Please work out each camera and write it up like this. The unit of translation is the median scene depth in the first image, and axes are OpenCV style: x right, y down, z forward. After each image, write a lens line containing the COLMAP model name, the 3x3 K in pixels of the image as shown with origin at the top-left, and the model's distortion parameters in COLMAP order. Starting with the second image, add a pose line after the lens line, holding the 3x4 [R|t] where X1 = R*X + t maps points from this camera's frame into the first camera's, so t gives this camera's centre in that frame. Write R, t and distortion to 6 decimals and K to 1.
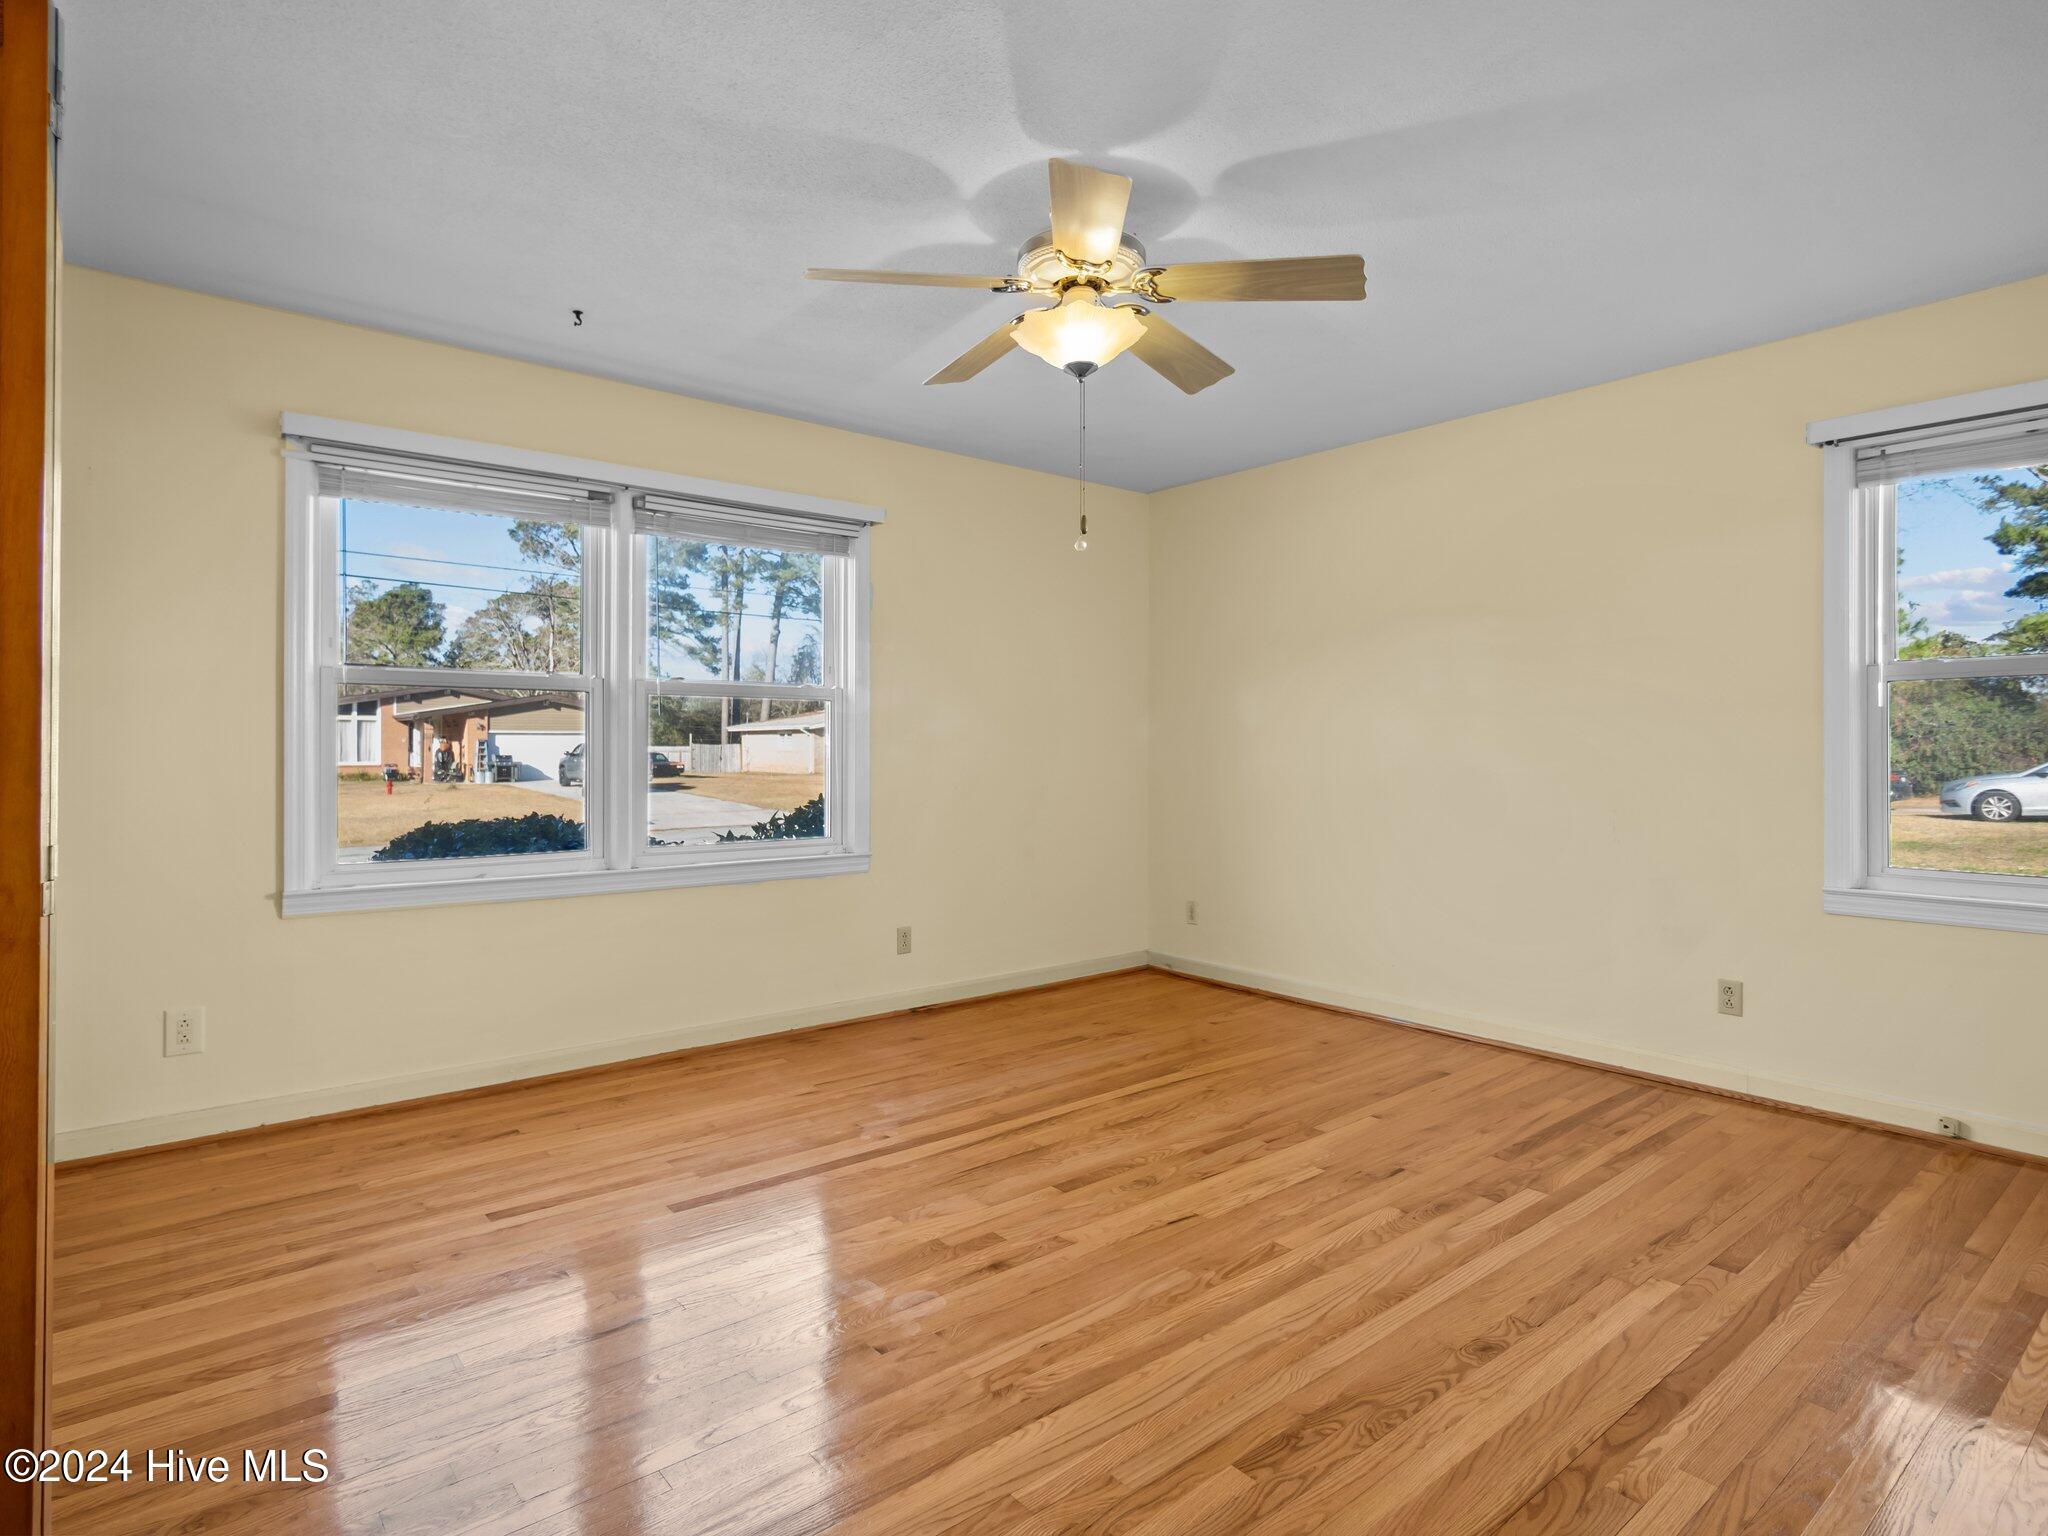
lens RADIAL K [[1081.5, 0, 1024.0], [0, 1081.5, 768.0], [0, 0, 1]] dist [0.000676, 0.000738]
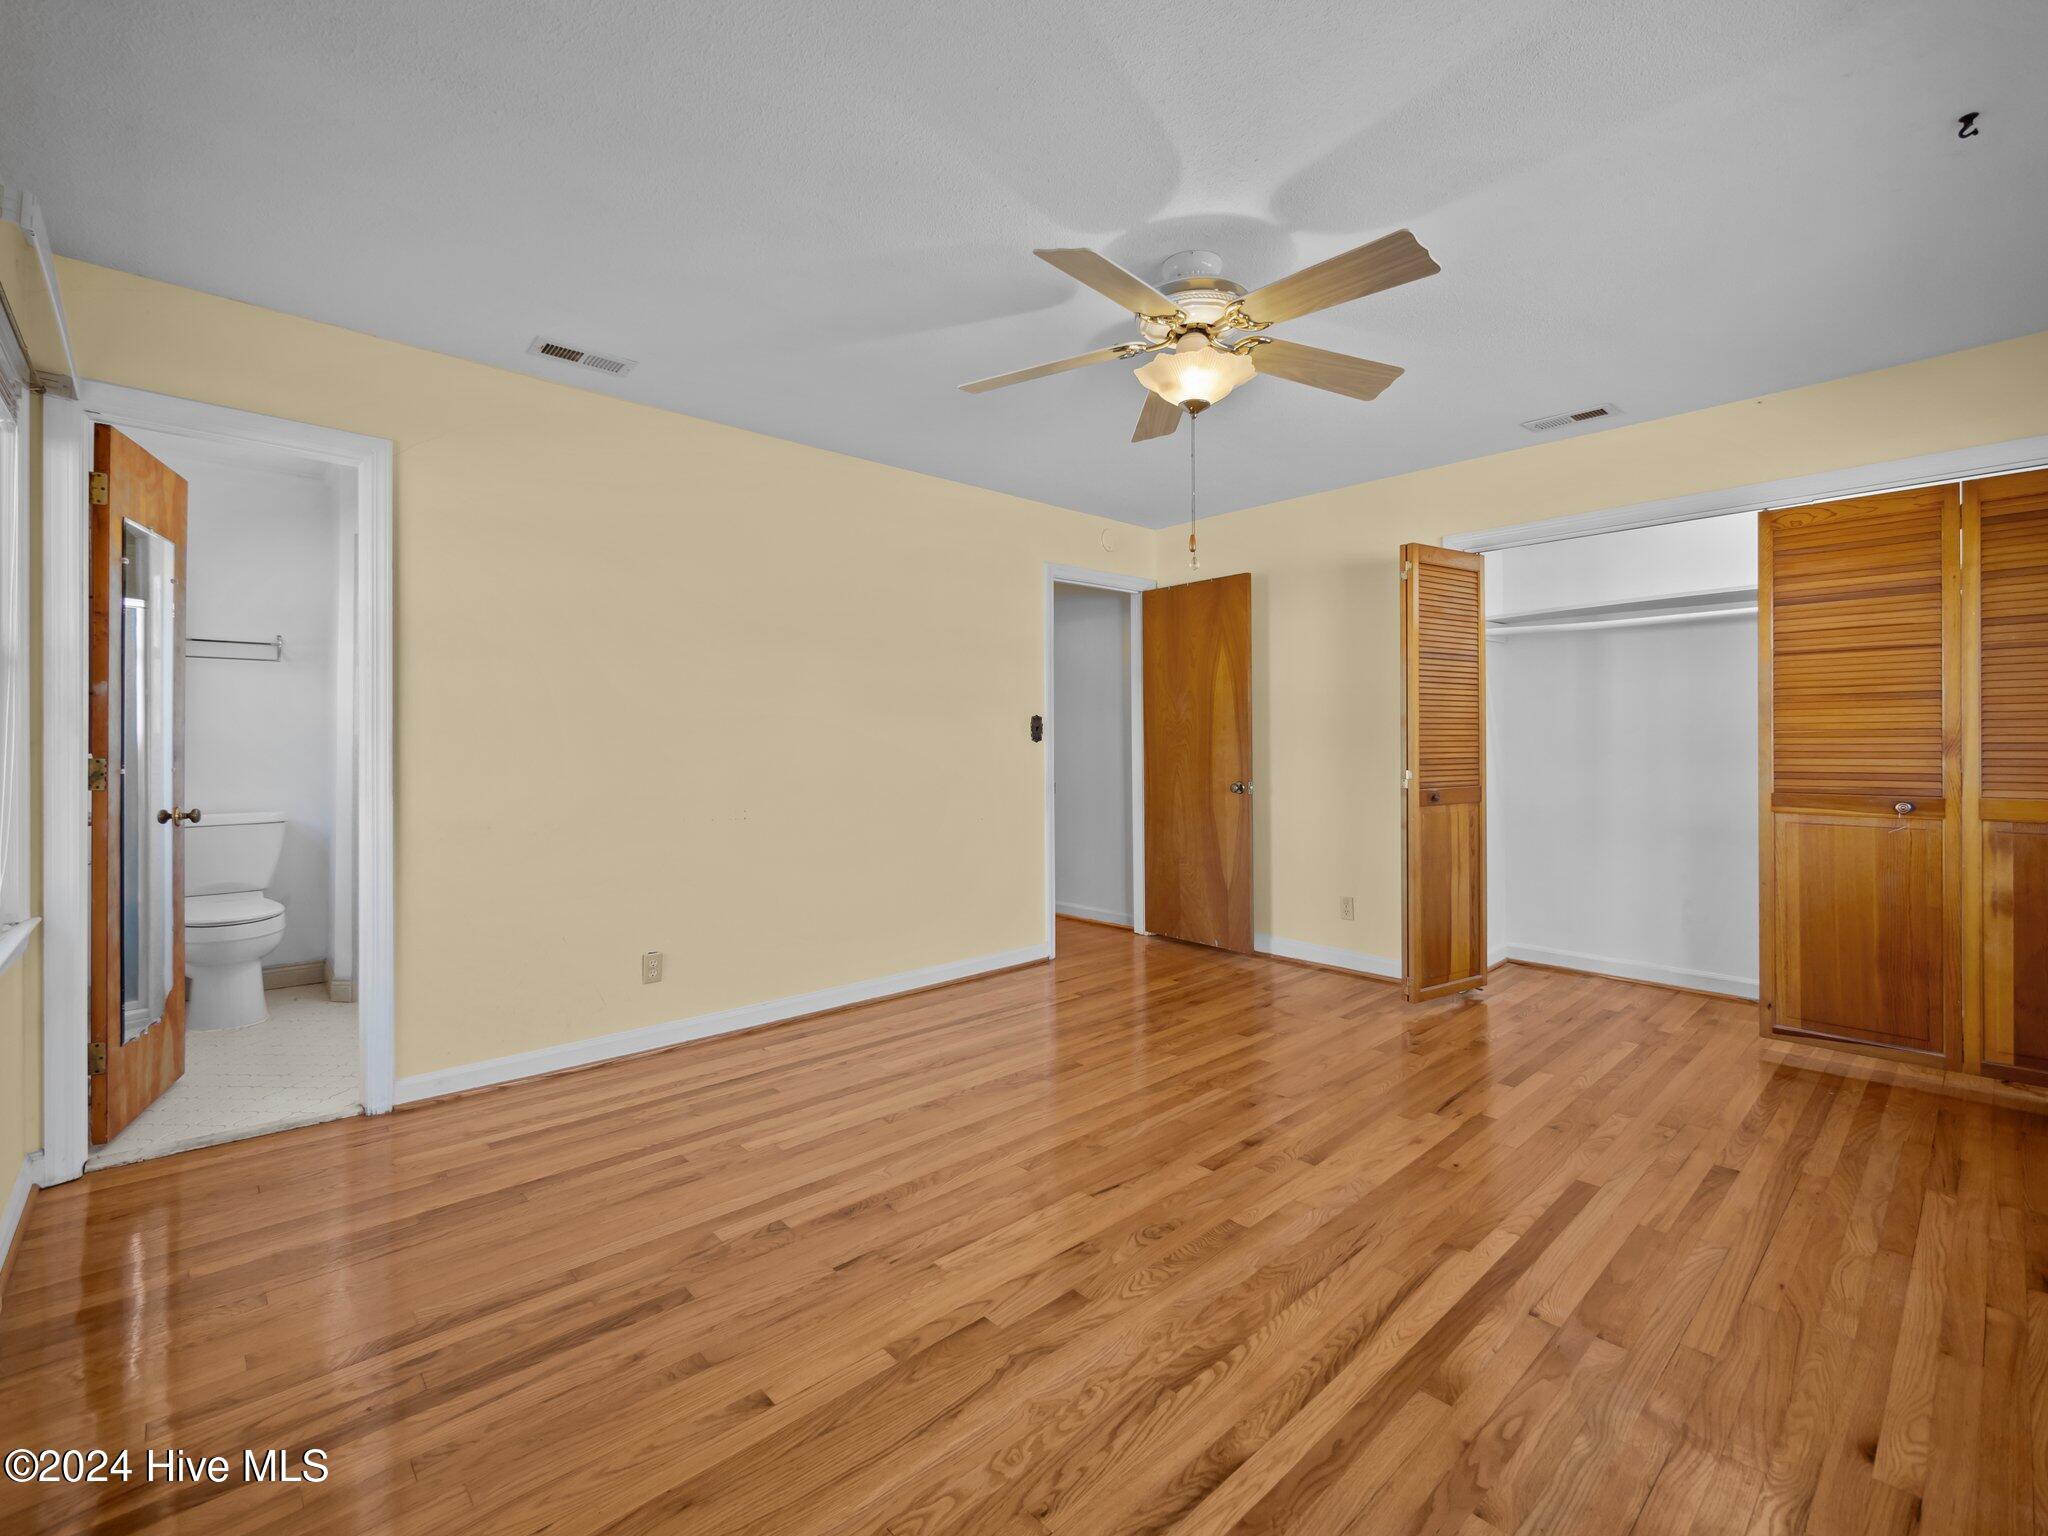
lens RADIAL K [[924.4, 0, 1069.3], [0, 924.4, 753.0], [0, 0, 1]] dist [-0.002419, -0.000537]
pose [[-0.994481, 0.004777, -0.104810, 0.226237], [0.001421, 0.999484, 0.032074, -0.034378], [0.104909, 0.031748, -0.993975, 1.550022]]
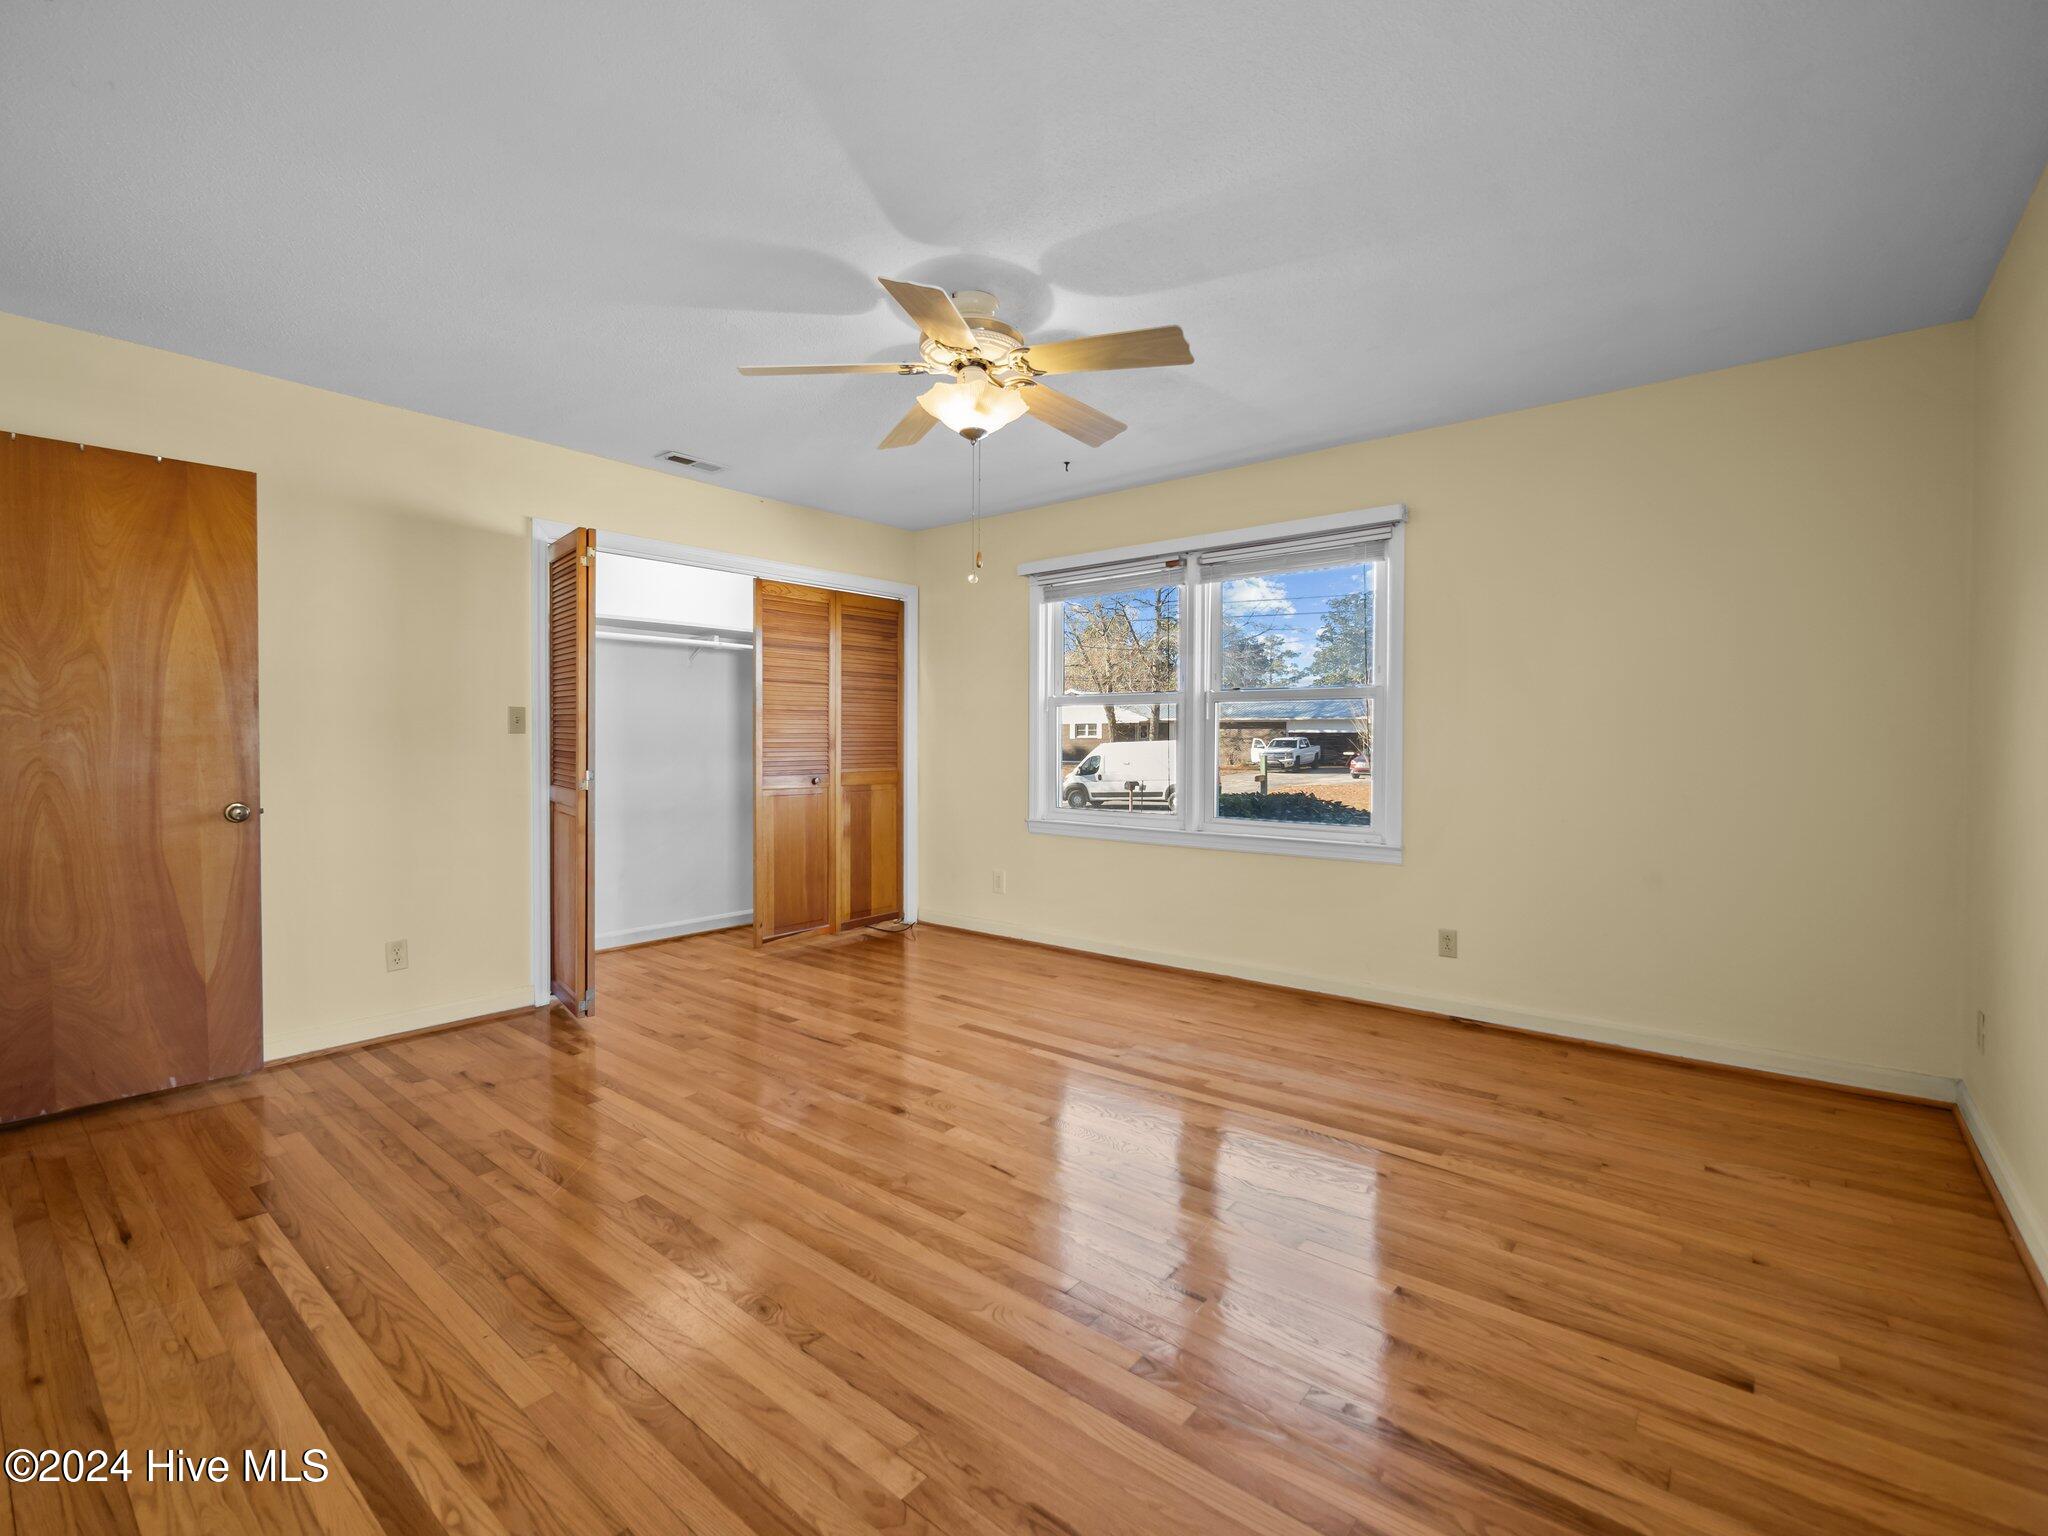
lens RADIAL K [[891.0, 0, 1024.0], [0, 891.0, 768.0], [0, 0, 1]] dist [0.002526, 0.000374]
pose [[0.215274, 0.030891, -0.976065, 0.845257], [-0.019331, 0.999439, 0.027367, -0.016187], [0.976362, 0.012977, 0.215750, 0.673865]]
